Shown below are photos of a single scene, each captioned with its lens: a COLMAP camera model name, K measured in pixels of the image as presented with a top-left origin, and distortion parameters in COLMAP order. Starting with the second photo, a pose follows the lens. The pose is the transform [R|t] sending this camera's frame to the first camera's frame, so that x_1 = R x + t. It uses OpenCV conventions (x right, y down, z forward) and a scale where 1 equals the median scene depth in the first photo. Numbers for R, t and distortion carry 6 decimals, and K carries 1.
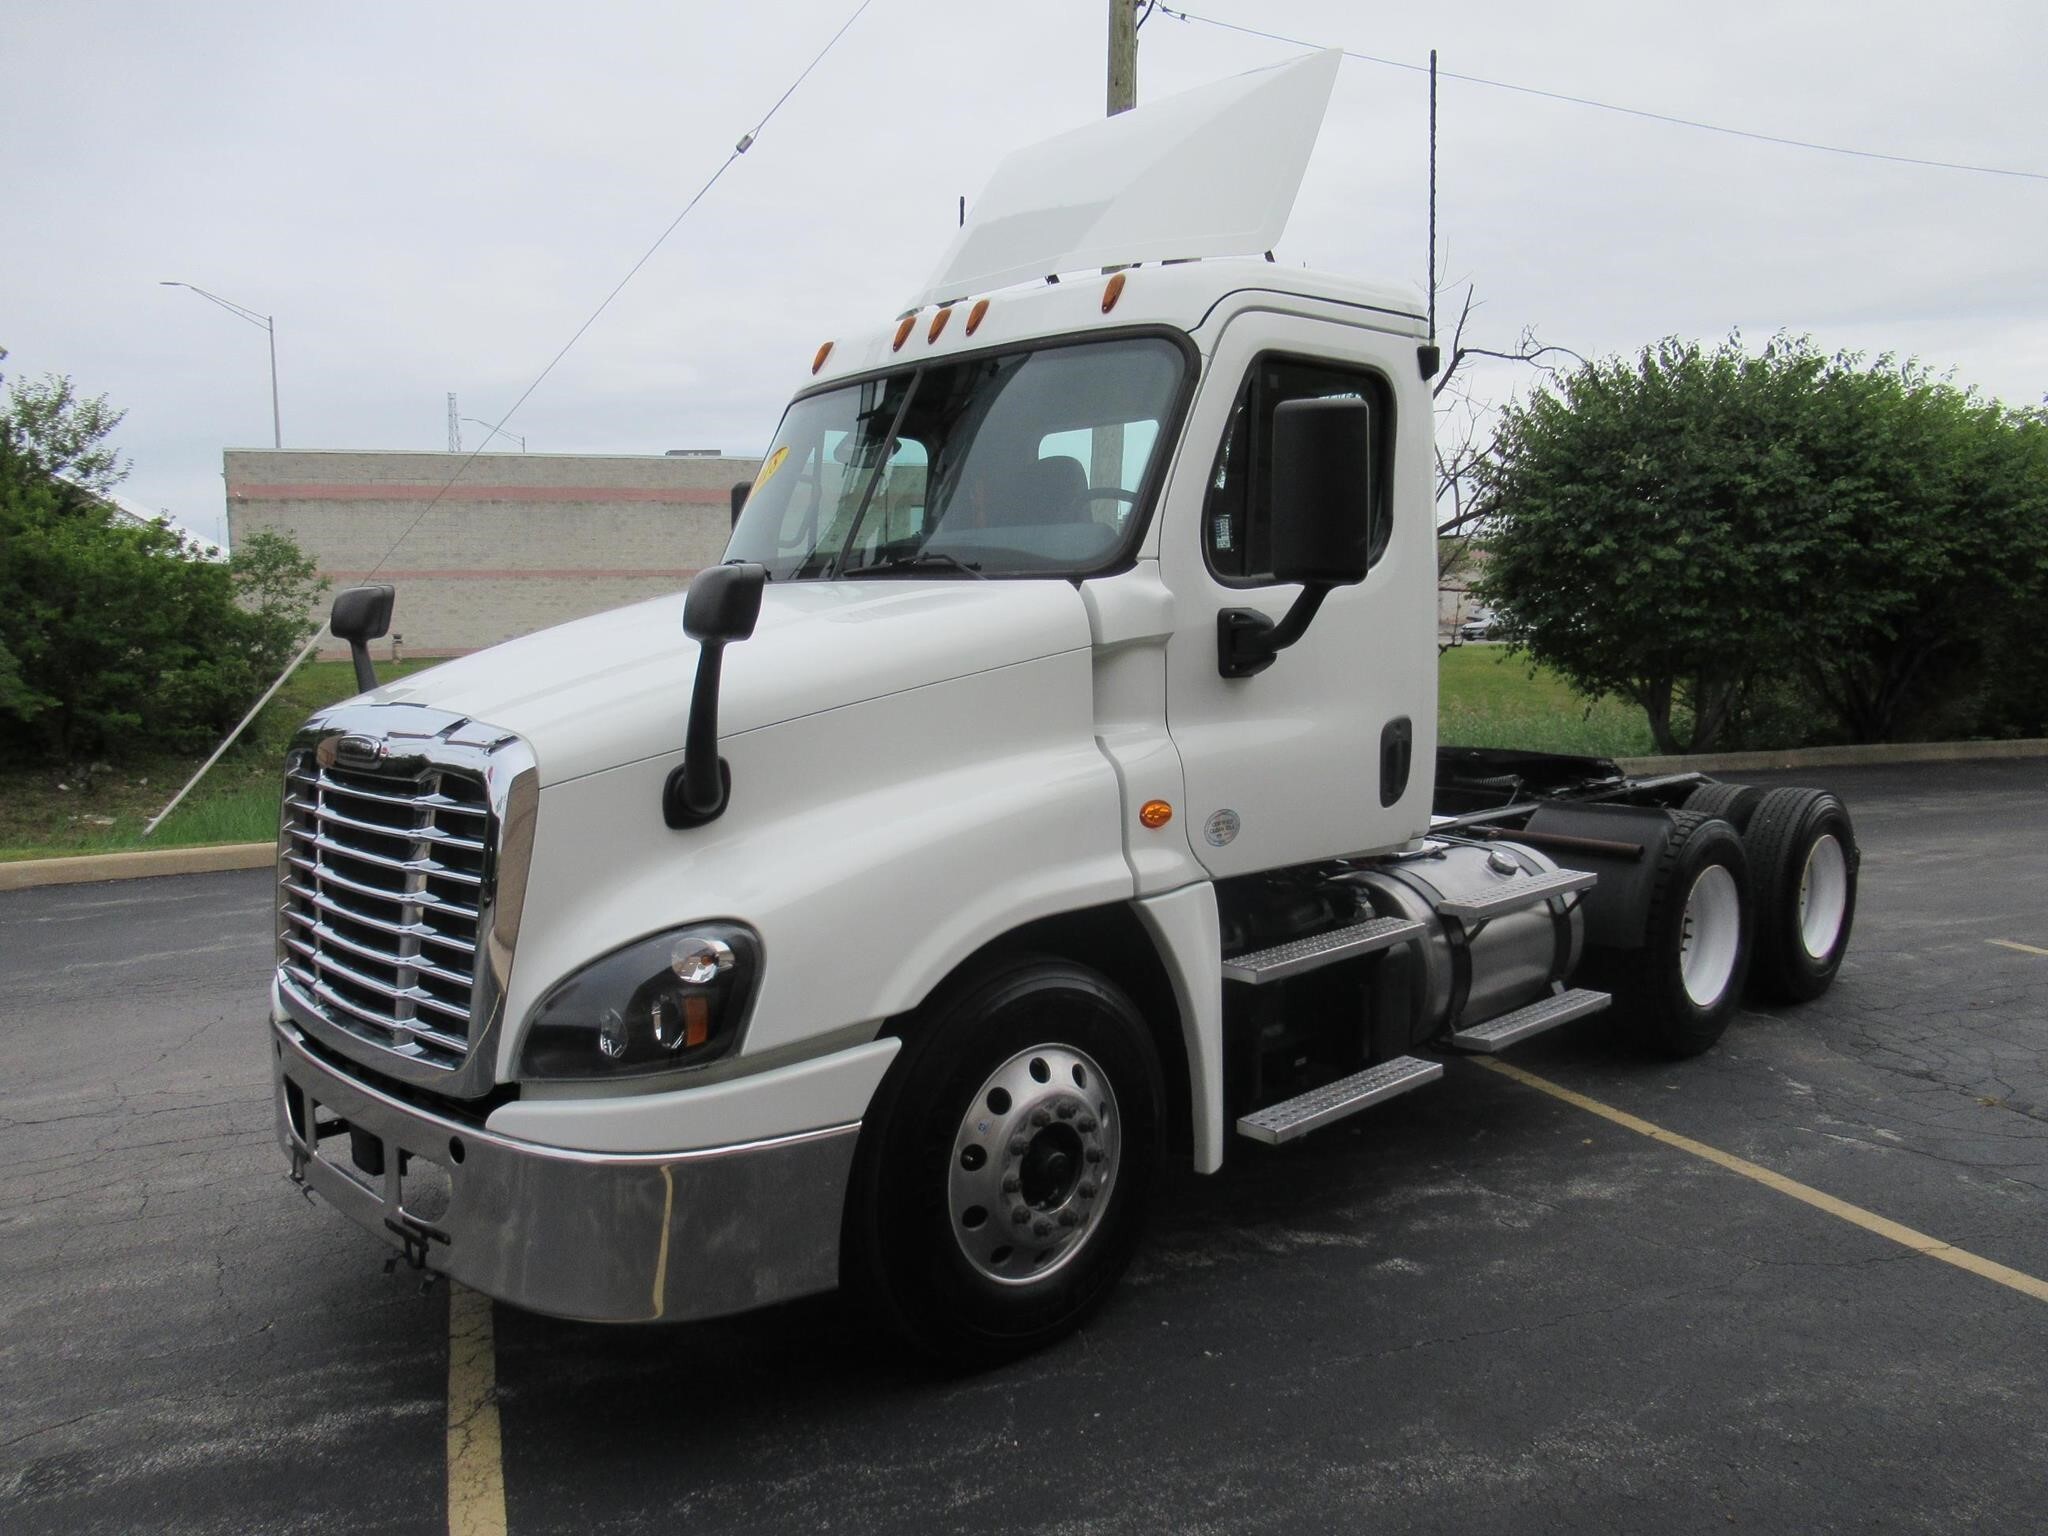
lens RADIAL K [[1497.0, 0, 1019.5], [0, 1497.0, 744.8], [0, 0, 1]] dist [-0.093140, -0.001048]
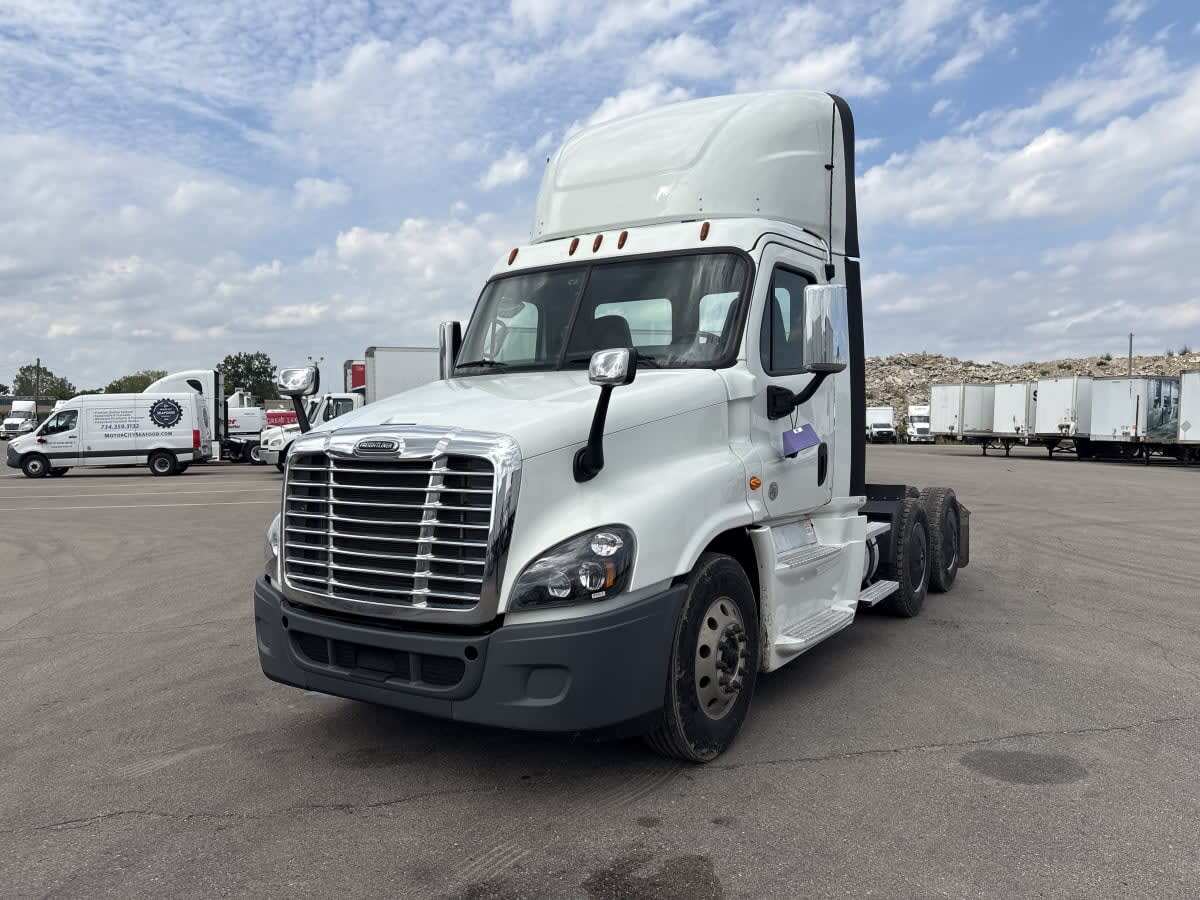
lens RADIAL K [[877.1, 0, 597.4], [0, 877.1, 436.4], [0, 0, 1]] dist [-0.093140, -0.001048]
pose [[0.973317, 0.001948, 0.229457, -0.390995], [0.015492, 0.997125, -0.074180, 0.067497], [-0.228941, 0.075755, 0.970488, -0.111341]]
